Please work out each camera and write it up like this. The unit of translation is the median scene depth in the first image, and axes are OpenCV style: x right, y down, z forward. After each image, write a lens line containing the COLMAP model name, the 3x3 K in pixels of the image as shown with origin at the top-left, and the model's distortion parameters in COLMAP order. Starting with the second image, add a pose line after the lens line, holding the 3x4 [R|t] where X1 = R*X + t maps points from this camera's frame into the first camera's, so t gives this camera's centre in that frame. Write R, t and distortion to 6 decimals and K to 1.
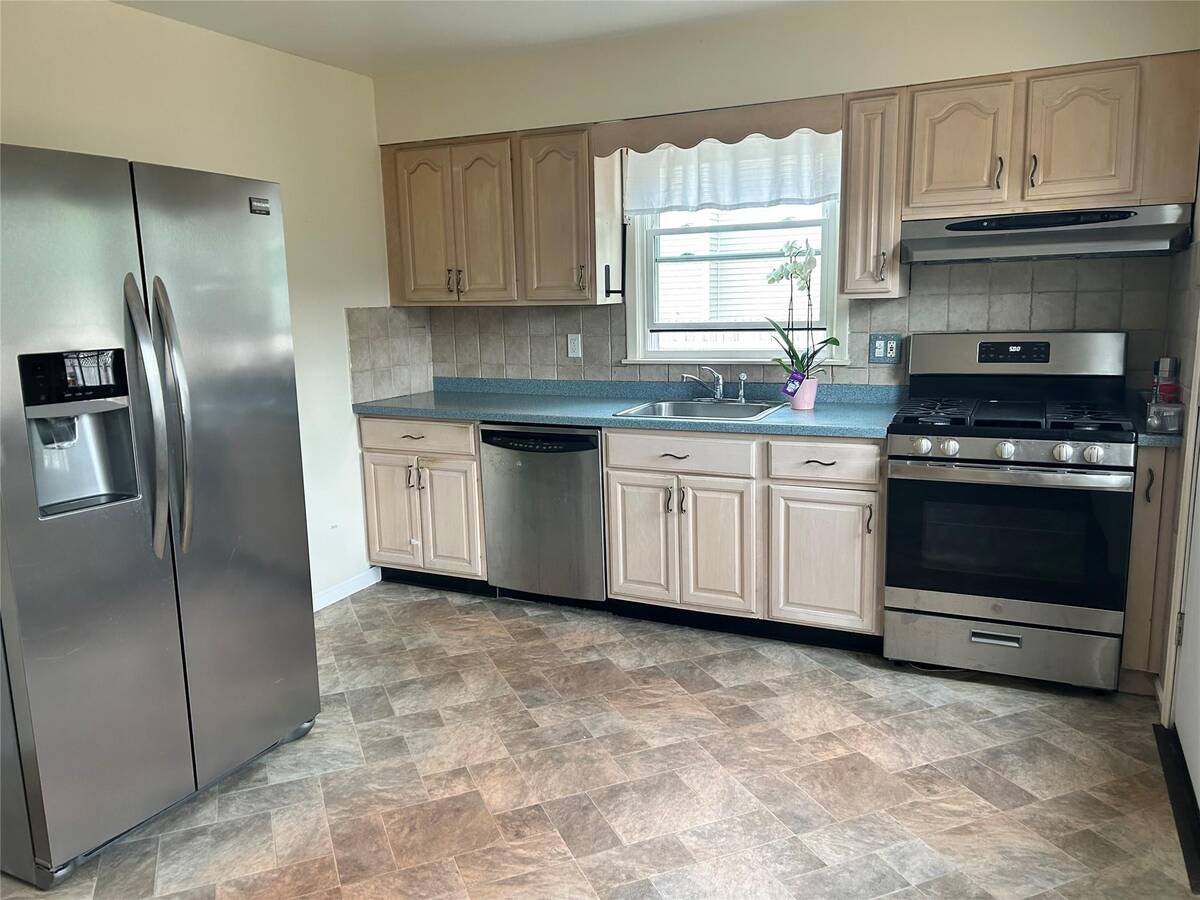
lens RADIAL K [[929.5, 0, 600.0], [0, 929.5, 450.0], [0, 0, 1]] dist [0.124756, -0.148462]
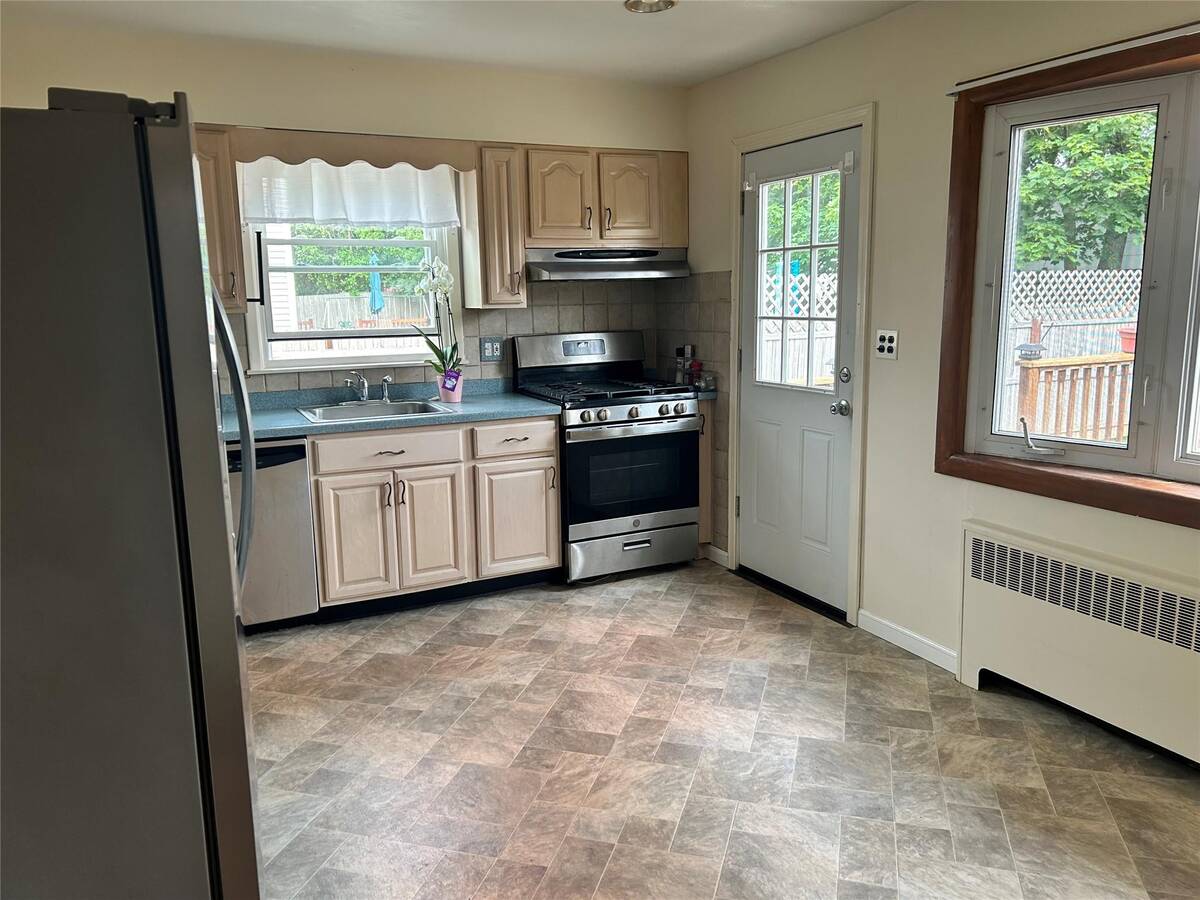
lens RADIAL K [[921.2, 0, 600.0], [0, 921.2, 450.0], [0, 0, 1]] dist [0.133717, -0.002157]
pose [[0.609405, -0.120863, 0.783593, -0.646279], [0.139111, 0.989281, 0.044401, -0.011112], [-0.780560, 0.081948, 0.619686, 0.155214]]
